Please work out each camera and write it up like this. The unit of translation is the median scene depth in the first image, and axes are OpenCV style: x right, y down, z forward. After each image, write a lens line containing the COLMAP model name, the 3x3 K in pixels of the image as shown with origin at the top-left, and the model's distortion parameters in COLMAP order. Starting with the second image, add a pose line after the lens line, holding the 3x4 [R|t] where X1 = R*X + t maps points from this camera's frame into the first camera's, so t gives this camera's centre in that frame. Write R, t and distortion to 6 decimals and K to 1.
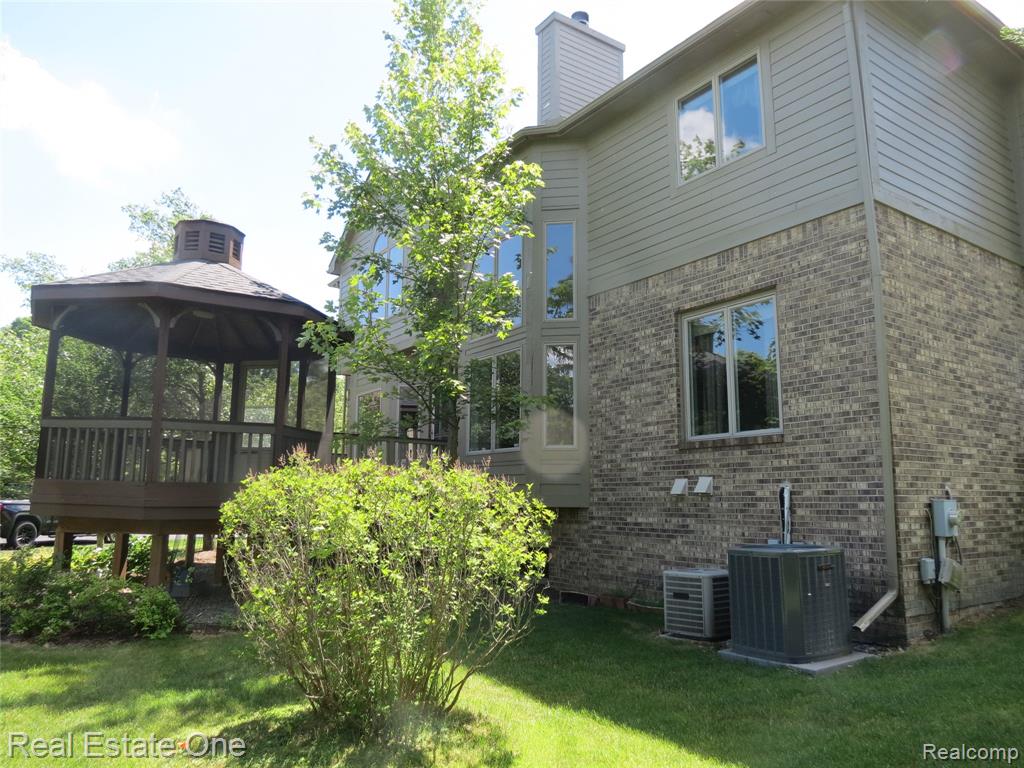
lens RADIAL K [[723.4, 0, 511.7], [0, 723.4, 382.4], [0, 0, 1]] dist [-0.018173, -0.002380]
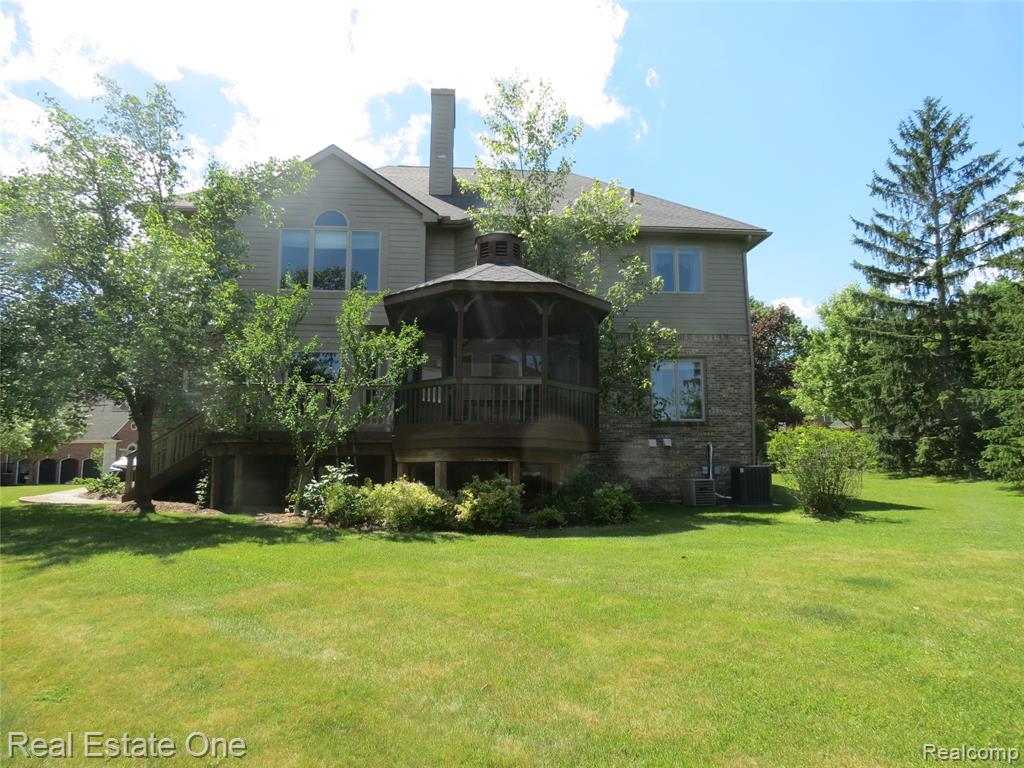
lens RADIAL K [[723.4, 0, 512.4], [0, 723.4, 384.5], [0, 0, 1]] dist [-0.018173, -0.002380]
pose [[0.510475, 0.127125, 0.850444, -1.970763], [-0.134592, 0.988634, -0.066994, 0.196004], [-0.849294, -0.080264, 0.521783, 0.329223]]
